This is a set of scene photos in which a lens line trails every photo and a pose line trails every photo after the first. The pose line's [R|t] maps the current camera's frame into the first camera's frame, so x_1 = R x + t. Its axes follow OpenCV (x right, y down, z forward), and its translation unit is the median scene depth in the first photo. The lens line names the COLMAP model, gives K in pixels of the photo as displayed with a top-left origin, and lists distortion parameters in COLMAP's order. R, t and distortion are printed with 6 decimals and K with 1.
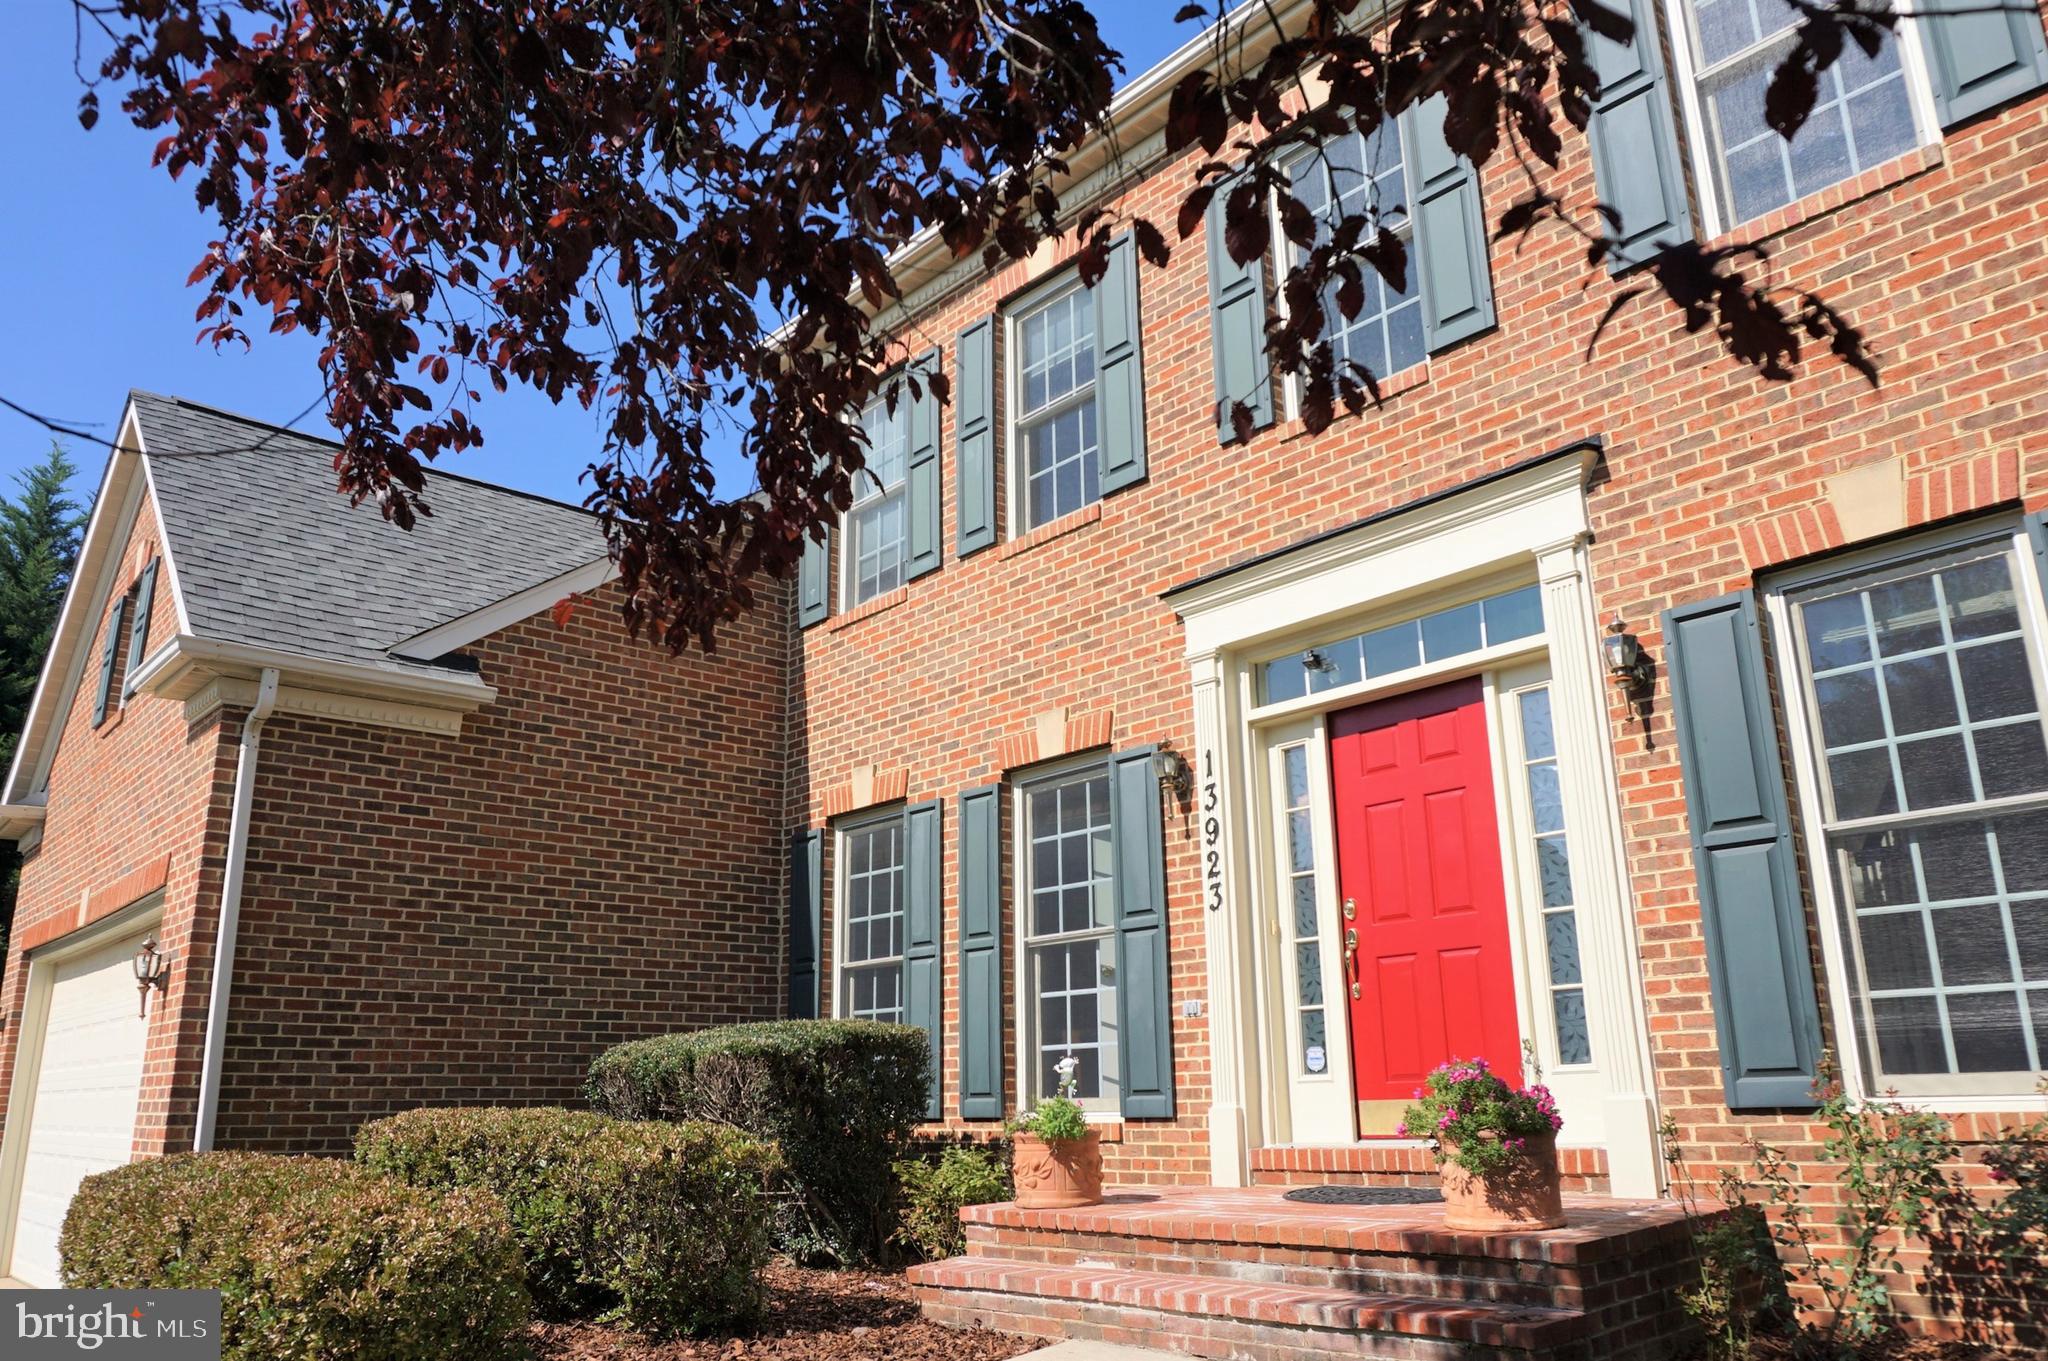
lens RADIAL K [[1368.5, 0, 1021.7], [0, 1368.5, 683.4], [0, 0, 1]] dist [-0.052933, 0.038856]
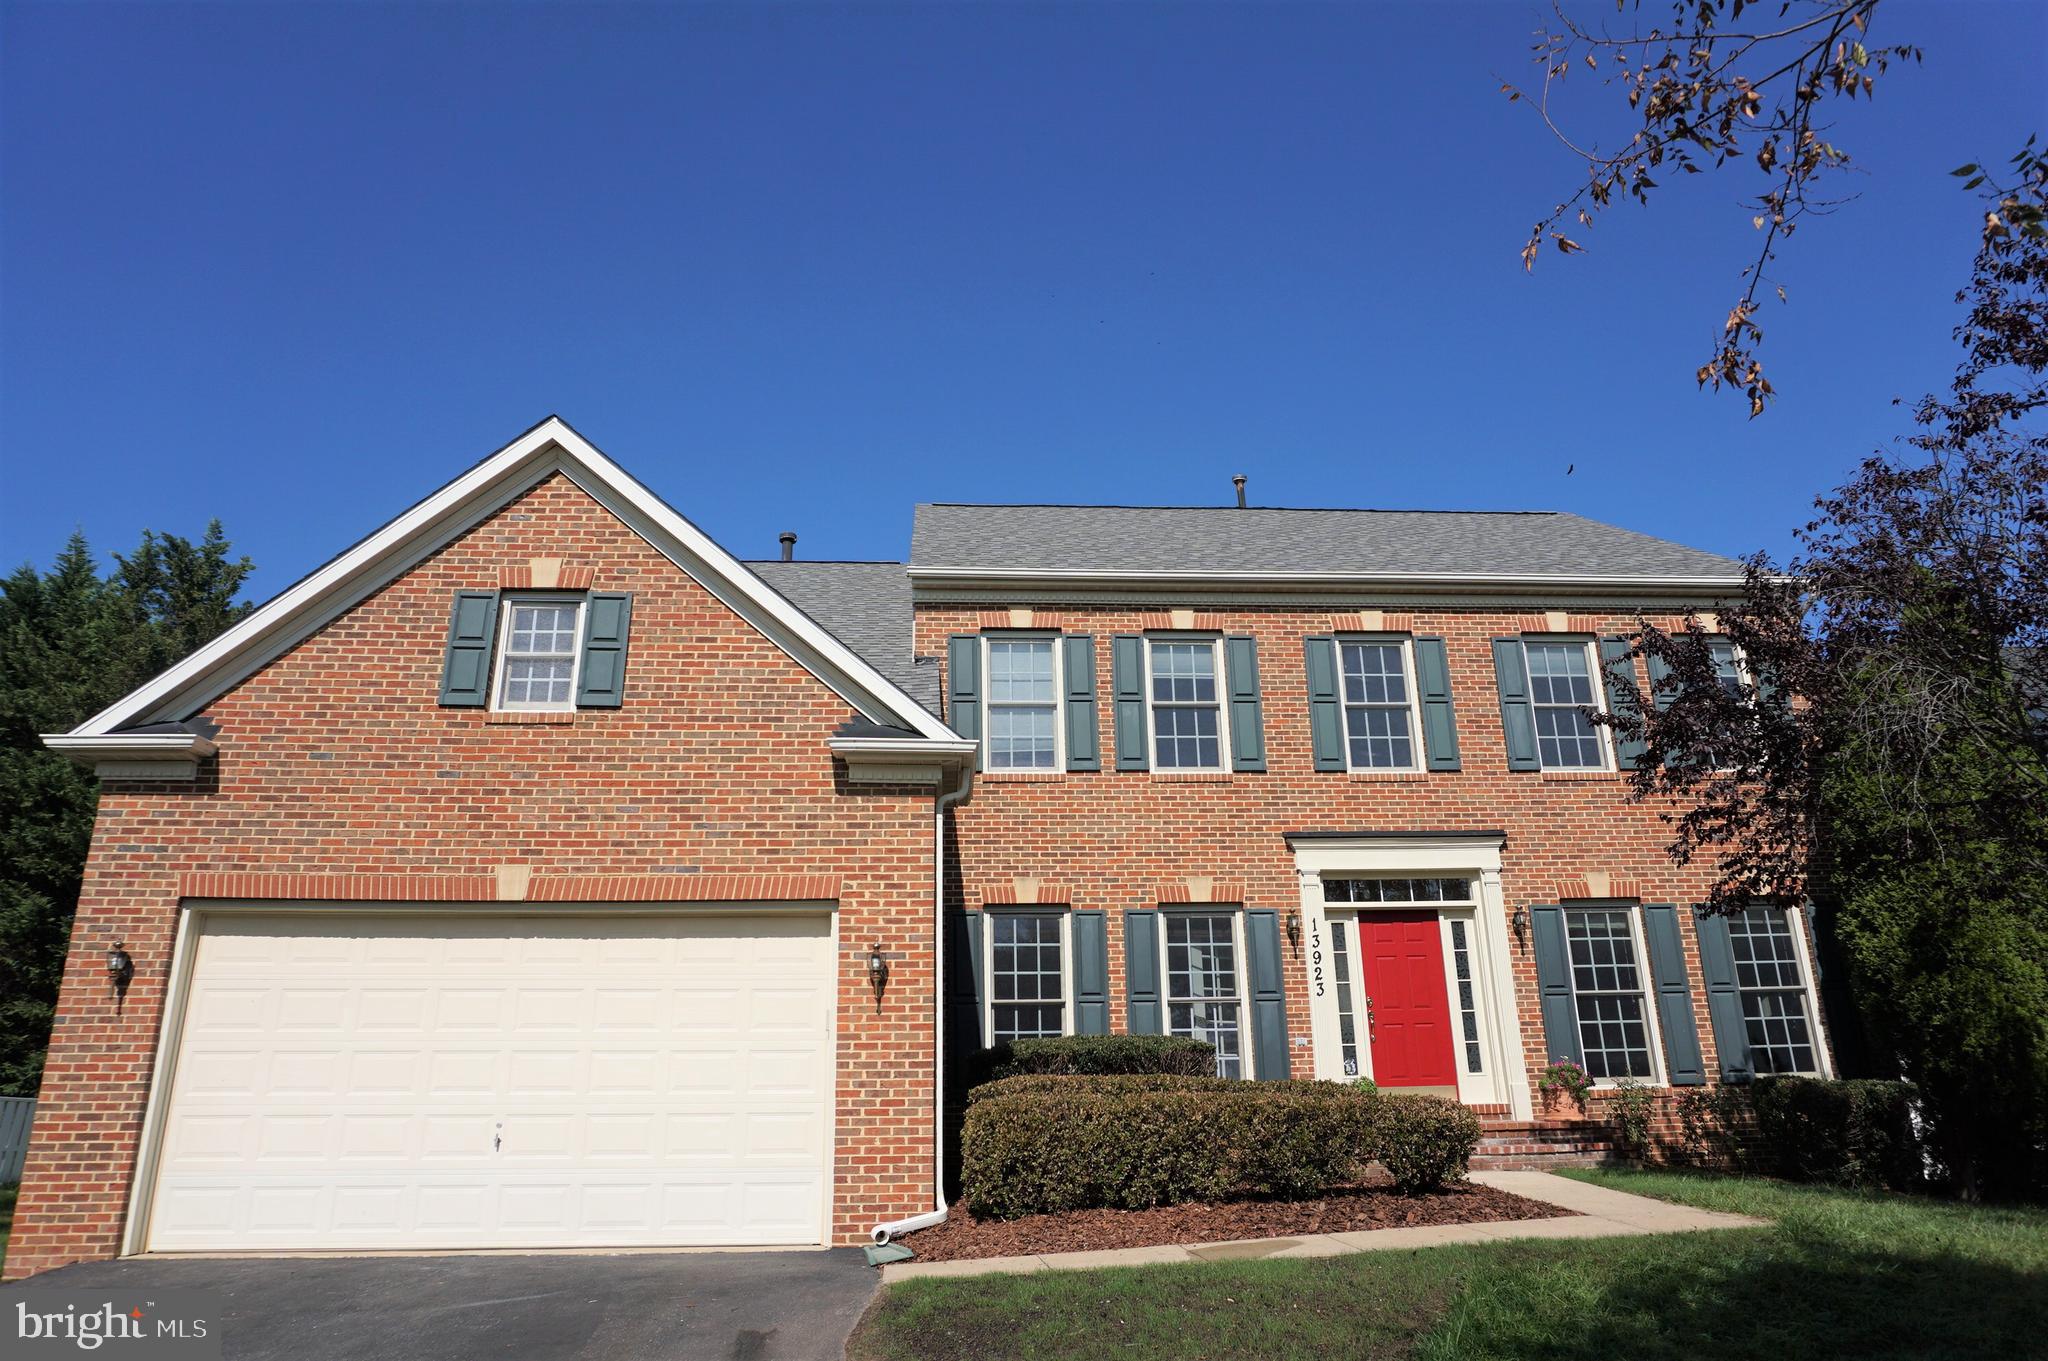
lens RADIAL K [[1368.5, 0, 1021.7], [0, 1368.5, 683.4], [0, 0, 1]] dist [-0.052933, 0.038856]
pose [[0.653071, 0.291607, 0.698902, -1.779096], [-0.212767, 0.956370, -0.200217, 0.226803], [-0.726794, -0.017947, 0.686621, -0.094473]]
